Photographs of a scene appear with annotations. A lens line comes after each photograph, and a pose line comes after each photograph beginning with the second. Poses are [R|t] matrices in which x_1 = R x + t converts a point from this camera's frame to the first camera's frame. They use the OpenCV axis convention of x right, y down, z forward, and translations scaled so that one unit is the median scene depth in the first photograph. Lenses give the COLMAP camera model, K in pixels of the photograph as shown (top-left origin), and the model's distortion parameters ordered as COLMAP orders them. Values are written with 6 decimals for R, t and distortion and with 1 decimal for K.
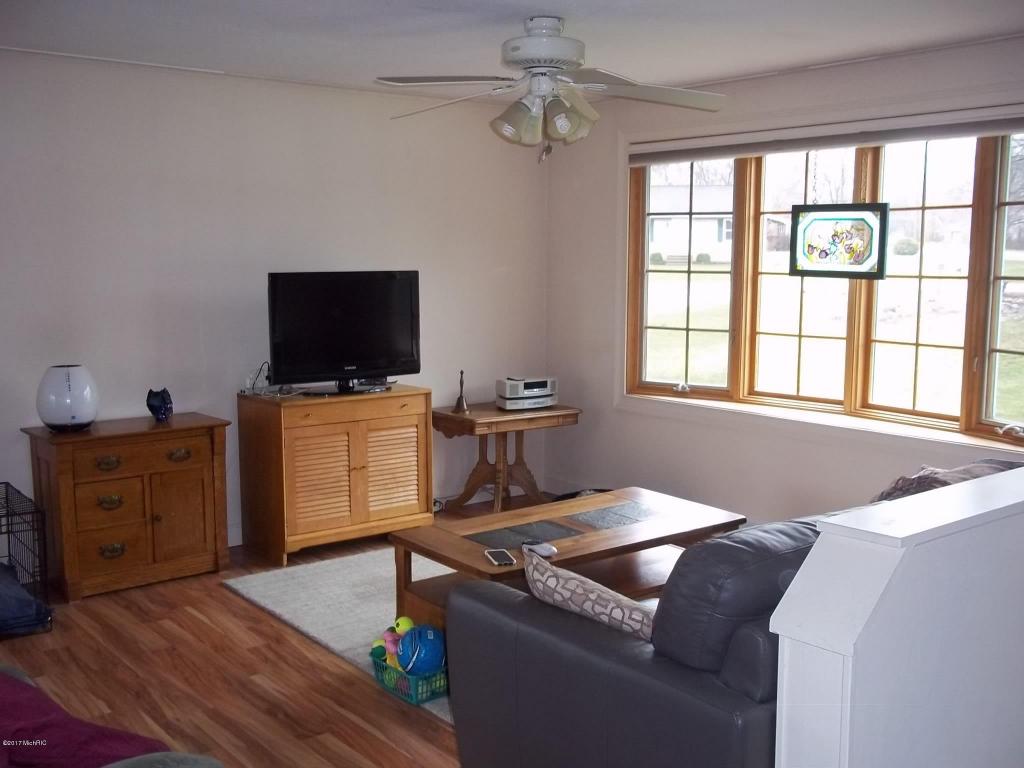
lens RADIAL K [[1097.5, 0, 515.7], [0, 1097.5, 384.2], [0, 0, 1]] dist [0.058926, 0.000000]
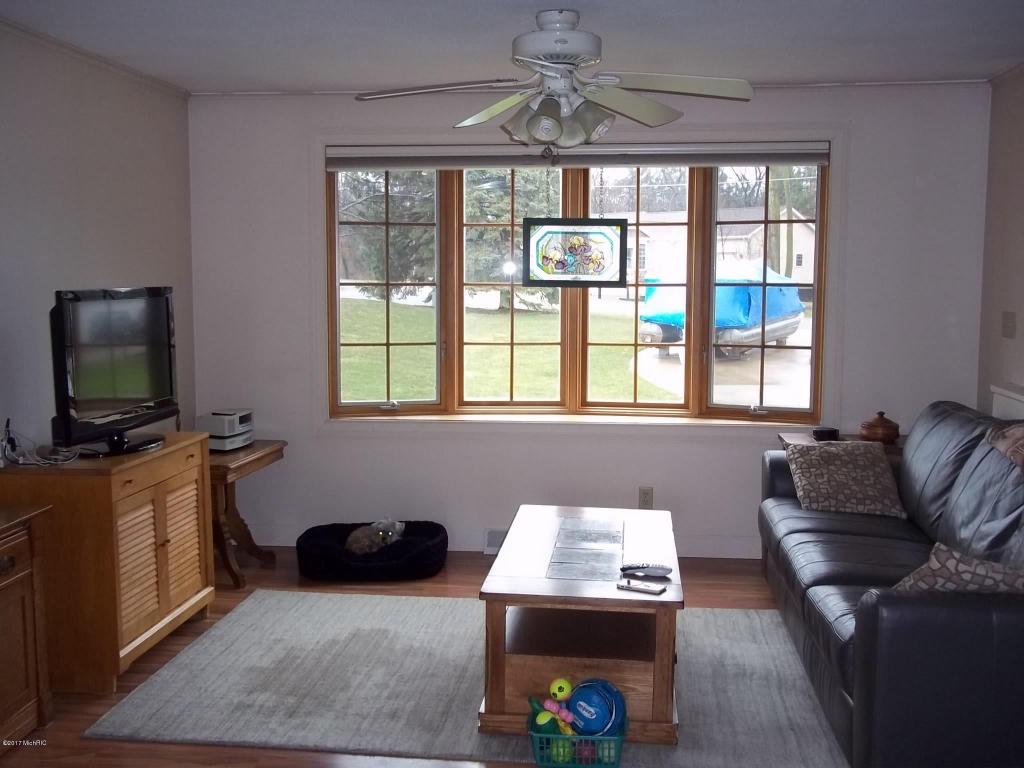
lens RADIAL K [[1097.5, 0, 513.3], [0, 1097.5, 387.3], [0, 0, 1]] dist [0.058926, 0.000000]
pose [[0.708563, -0.078404, 0.701279, -0.485735], [0.089692, 0.995754, 0.020703, -0.025311], [-0.699924, 0.048230, 0.712587, 0.269667]]
